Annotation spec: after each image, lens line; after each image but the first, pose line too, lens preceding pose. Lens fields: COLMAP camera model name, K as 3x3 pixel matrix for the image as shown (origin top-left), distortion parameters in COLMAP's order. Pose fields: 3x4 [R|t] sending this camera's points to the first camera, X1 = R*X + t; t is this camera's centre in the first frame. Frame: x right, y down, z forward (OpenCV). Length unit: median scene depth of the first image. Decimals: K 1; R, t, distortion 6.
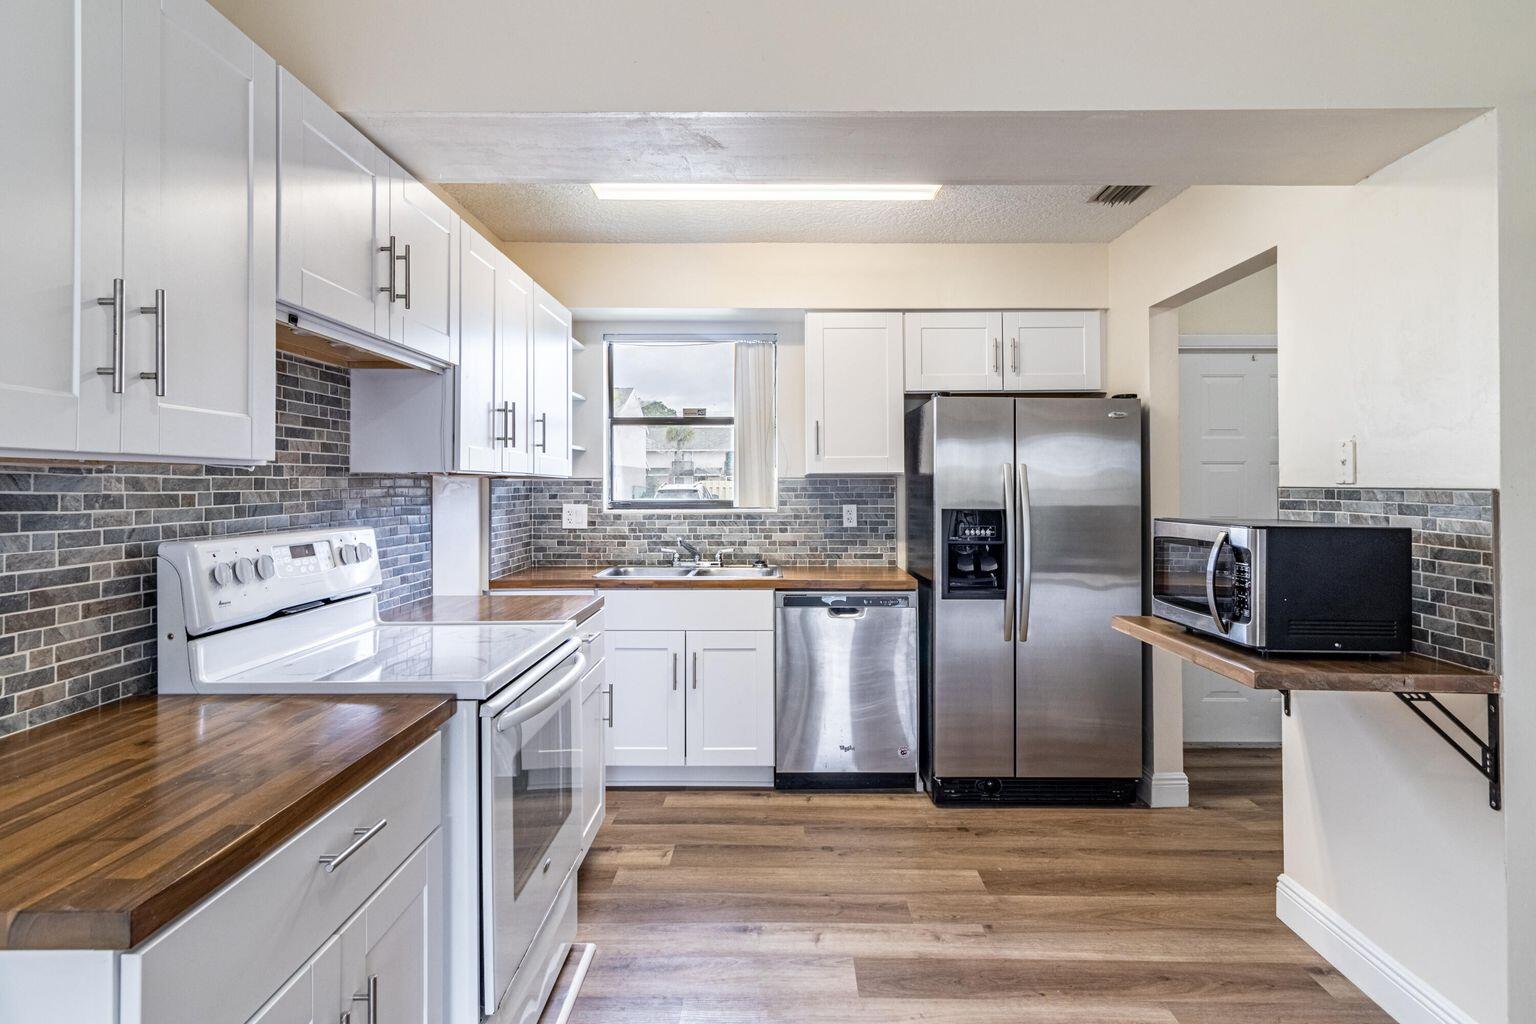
lens RADIAL K [[856.5, 0, 768.0], [0, 856.5, 498.9], [0, 0, 1]] dist [-0.002588, -0.000375]
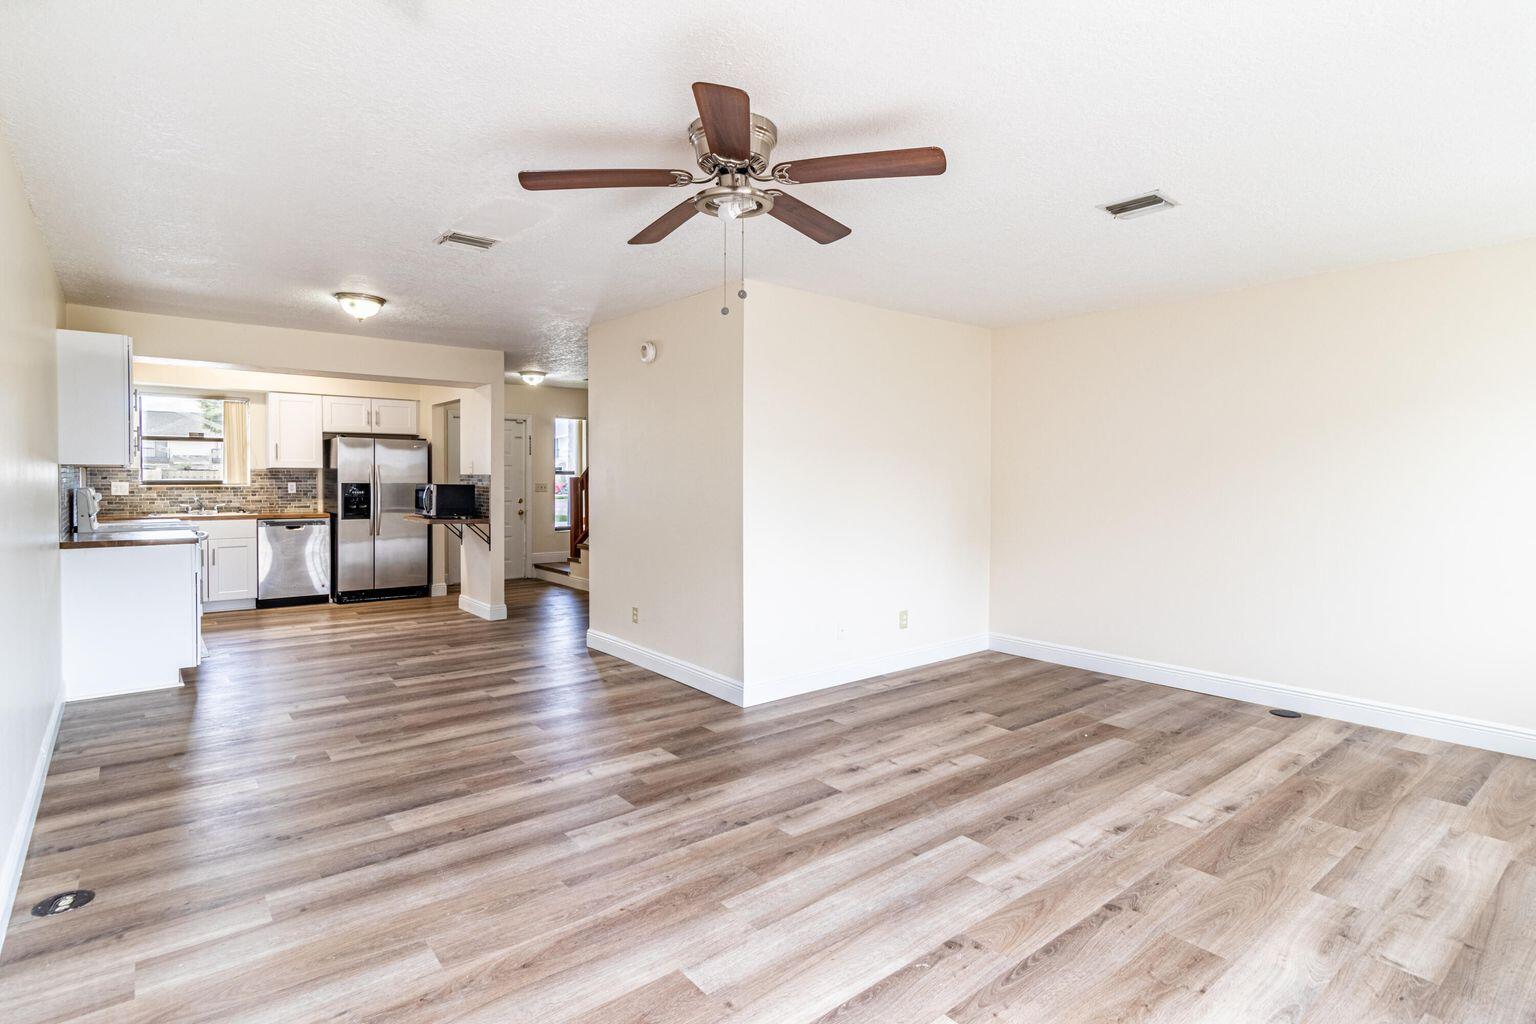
lens RADIAL K [[774.2, 0, 751.3], [0, 774.2, 477.5], [0, 0, 1]] dist [0.034687, 0.000003]
pose [[0.777275, 0.003480, 0.629152, -0.247471], [0.004785, 0.999923, -0.011442, 0.023250], [-0.629143, 0.011905, 0.777198, -1.248232]]
